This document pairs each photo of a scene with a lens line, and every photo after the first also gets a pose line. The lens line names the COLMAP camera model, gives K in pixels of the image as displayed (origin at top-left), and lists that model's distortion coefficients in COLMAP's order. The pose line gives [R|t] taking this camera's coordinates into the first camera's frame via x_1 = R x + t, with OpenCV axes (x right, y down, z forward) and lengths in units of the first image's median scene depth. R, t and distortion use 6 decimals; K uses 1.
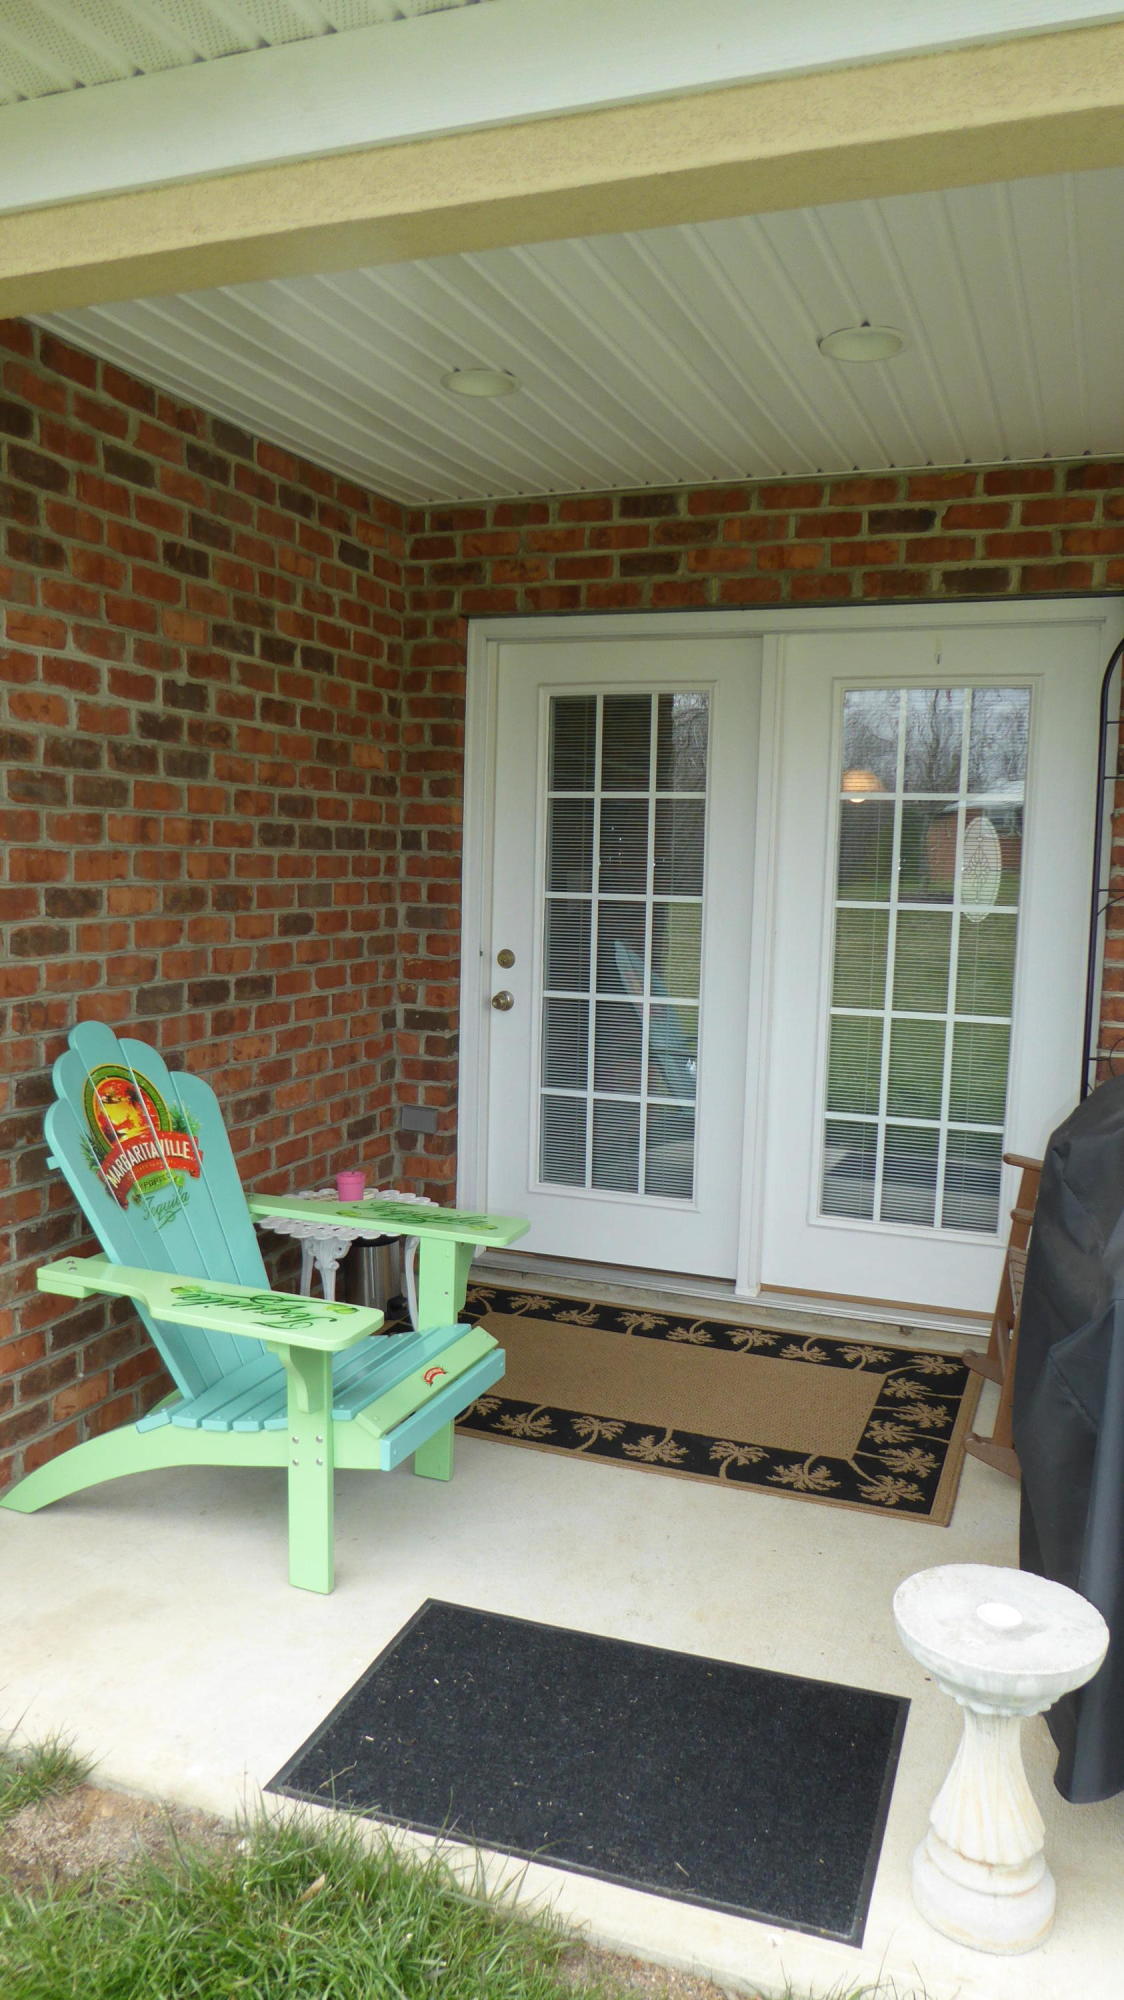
lens RADIAL K [[1440.2, 0, 555.2], [0, 1440.2, 1013.1], [0, 0, 1]] dist [-0.018343, 0.004815]
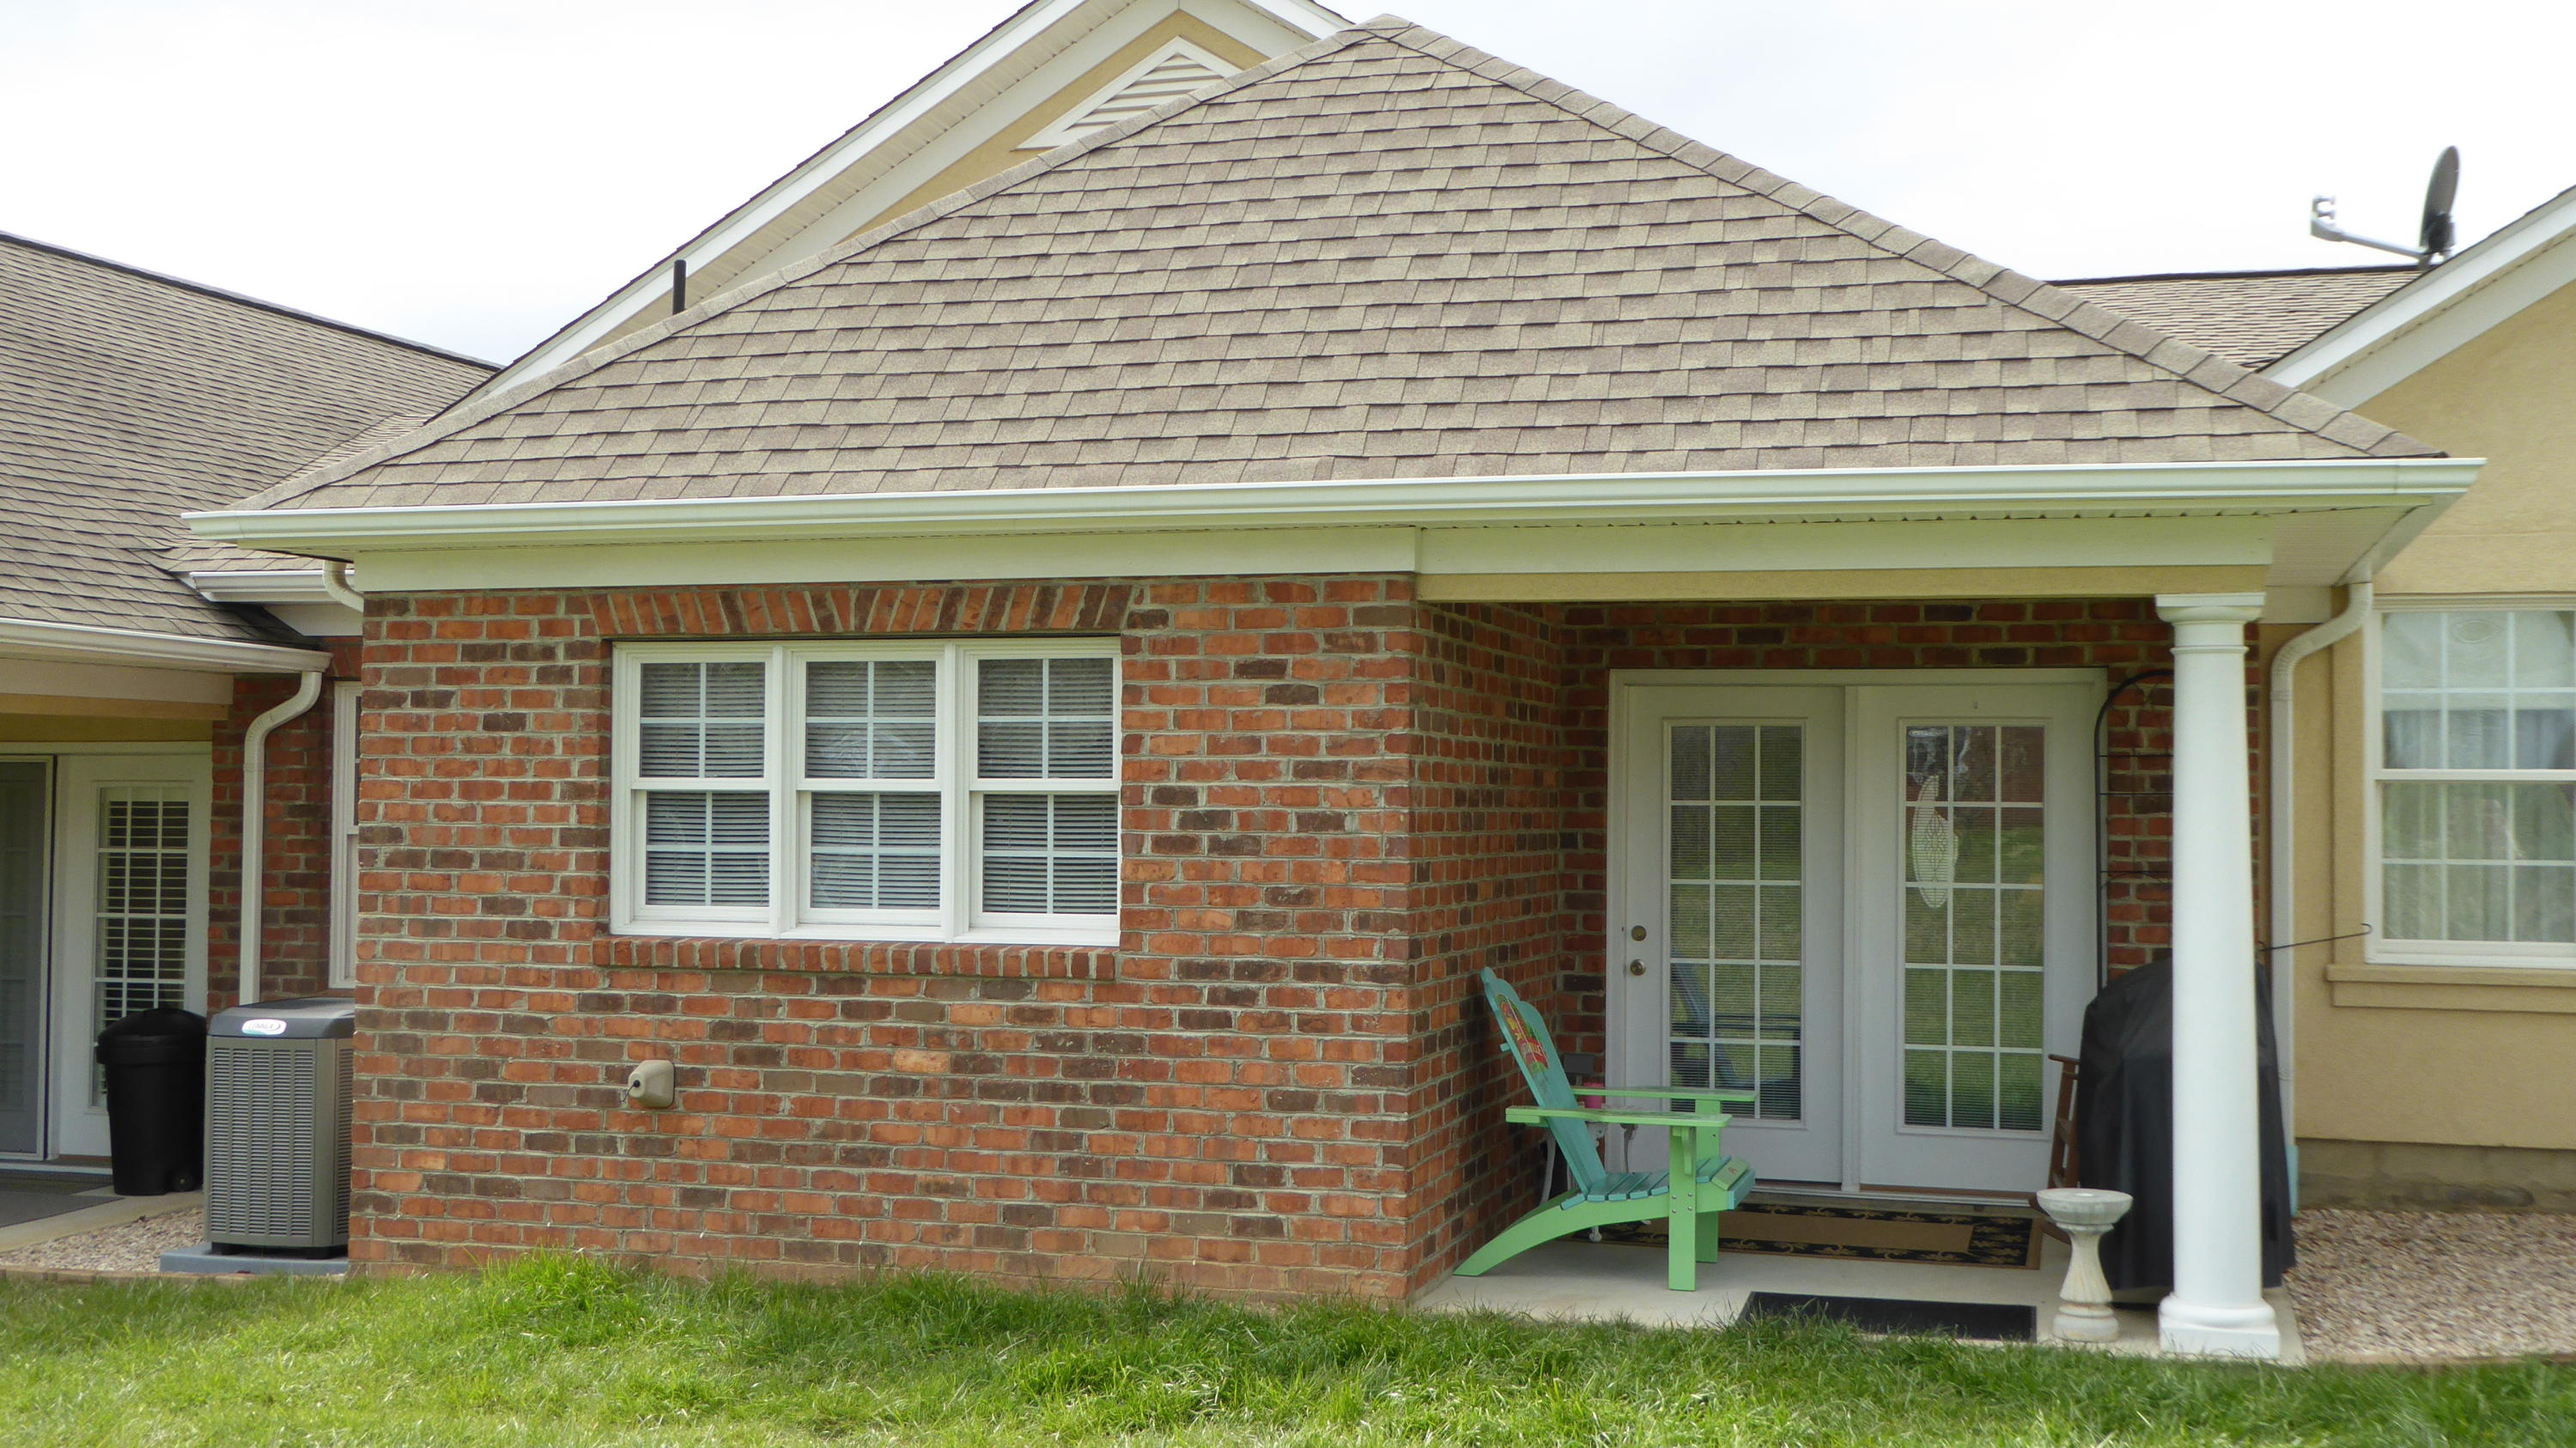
lens RADIAL K [[3227.0, 0, 1284.3], [0, 3227.0, 738.3], [0, 0, 1]] dist [0.138768, -0.014800]
pose [[0.992686, -0.014155, 0.119888, -0.728964], [0.029072, 0.991905, -0.123607, 0.142865], [-0.117168, 0.126189, 0.985062, -1.890705]]
